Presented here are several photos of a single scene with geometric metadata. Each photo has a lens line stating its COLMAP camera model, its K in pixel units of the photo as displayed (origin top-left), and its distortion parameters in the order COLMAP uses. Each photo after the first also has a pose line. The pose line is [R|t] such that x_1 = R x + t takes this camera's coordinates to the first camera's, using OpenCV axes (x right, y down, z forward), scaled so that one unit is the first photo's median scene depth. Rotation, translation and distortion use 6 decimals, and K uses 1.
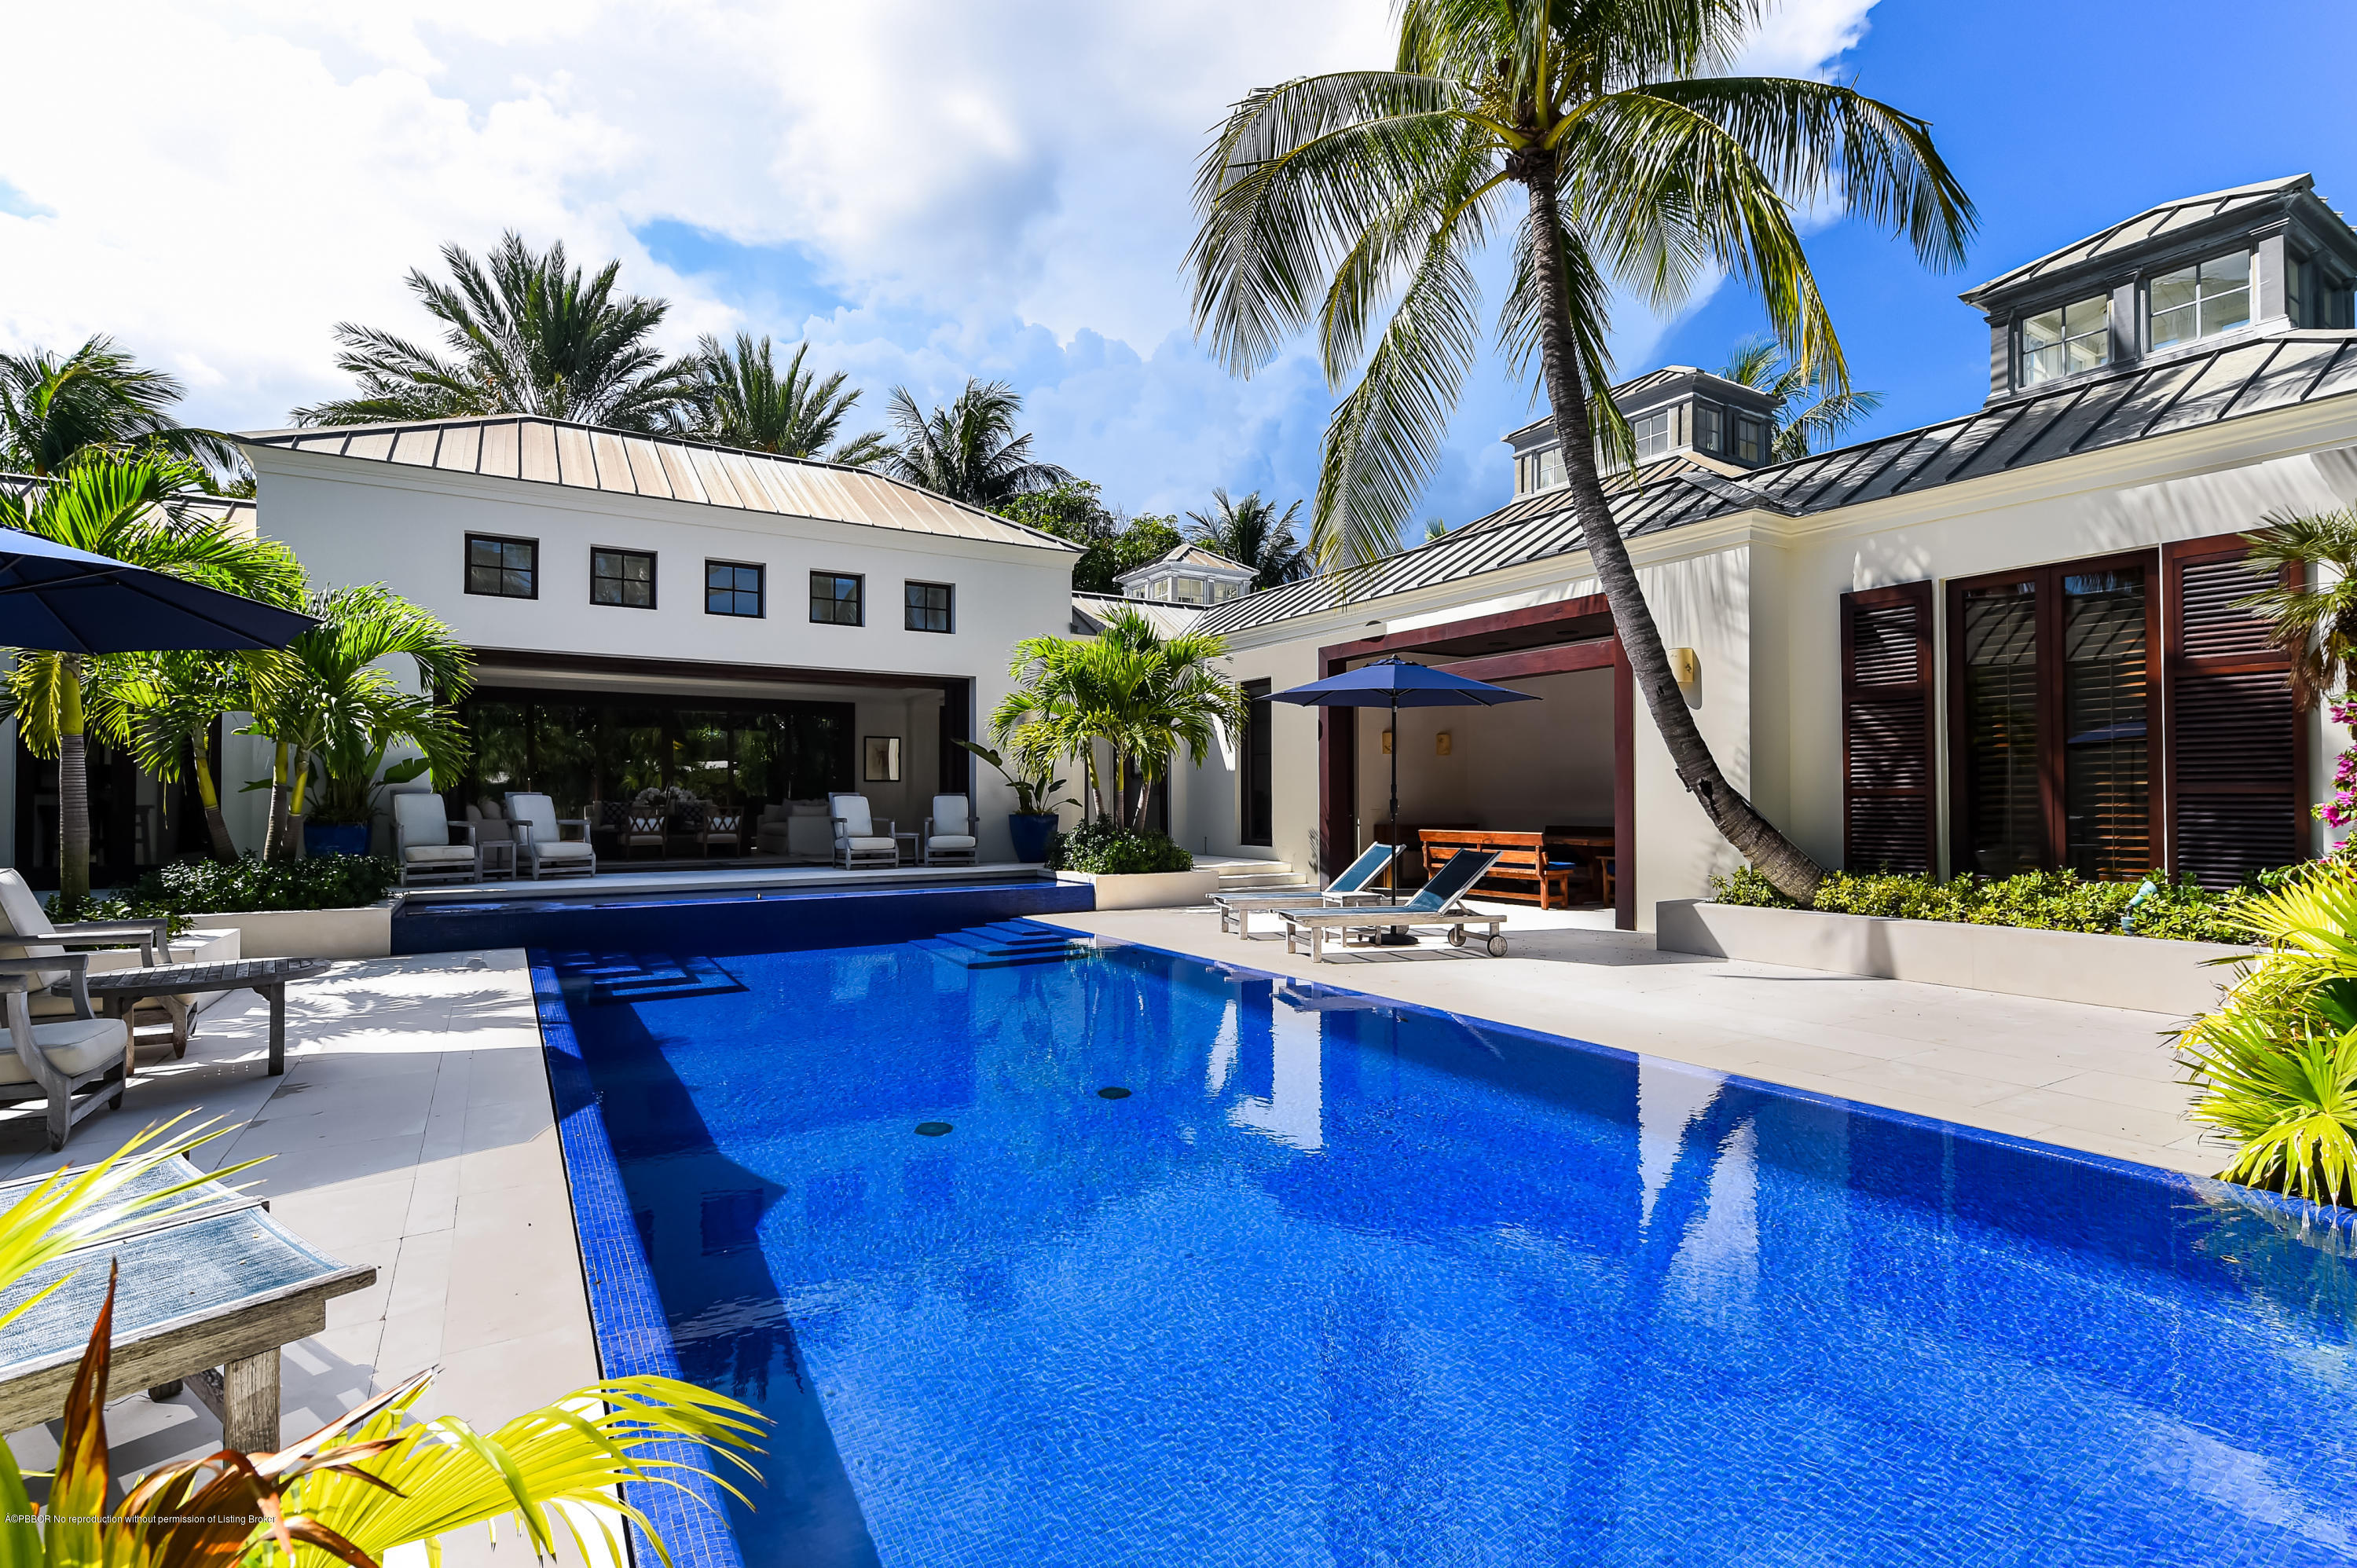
lens RADIAL K [[1110.5, 0, 1179.9], [0, 1110.5, 787.0], [0, 0, 1]] dist [-0.014468, -0.001008]
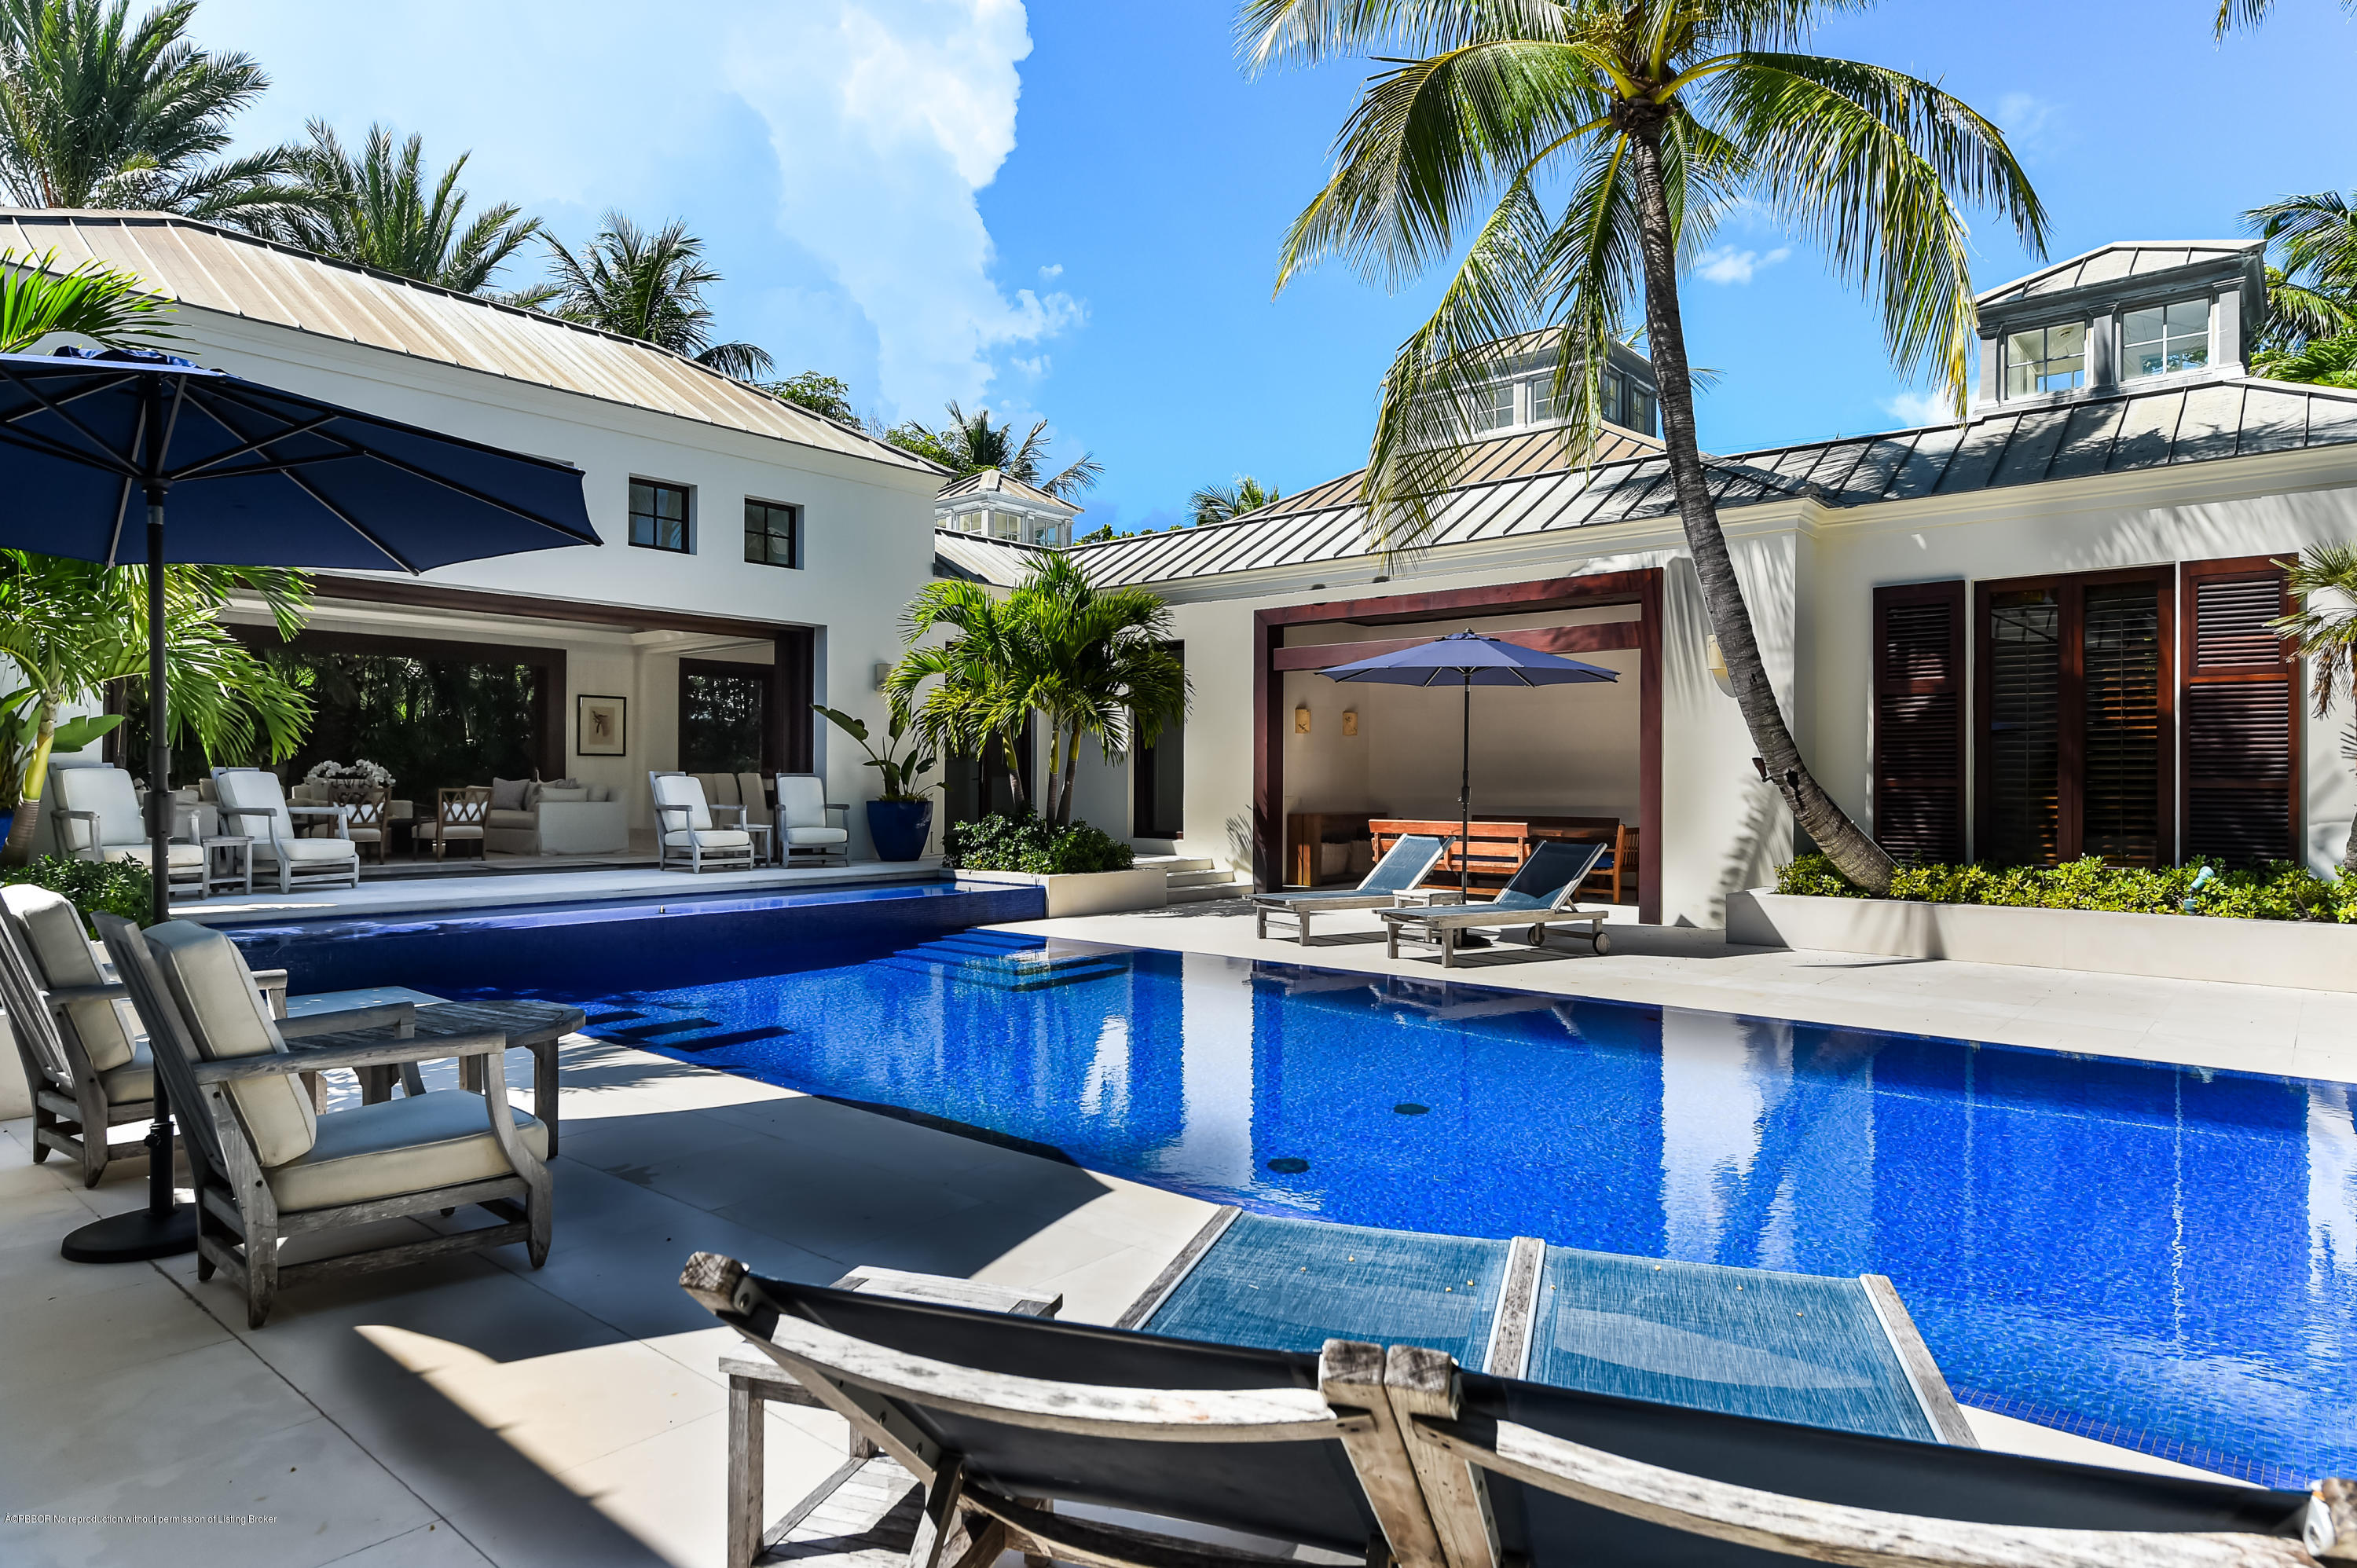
lens RADIAL K [[1349.3, 0, 1178.8], [0, 1349.3, 787.6], [0, 0, 1]] dist [-0.020251, -0.000346]
pose [[0.951523, 0.006253, 0.307514, -0.292820], [-0.011222, 0.999833, 0.014393, -0.001436], [-0.307373, -0.017147, 0.951435, 0.015759]]
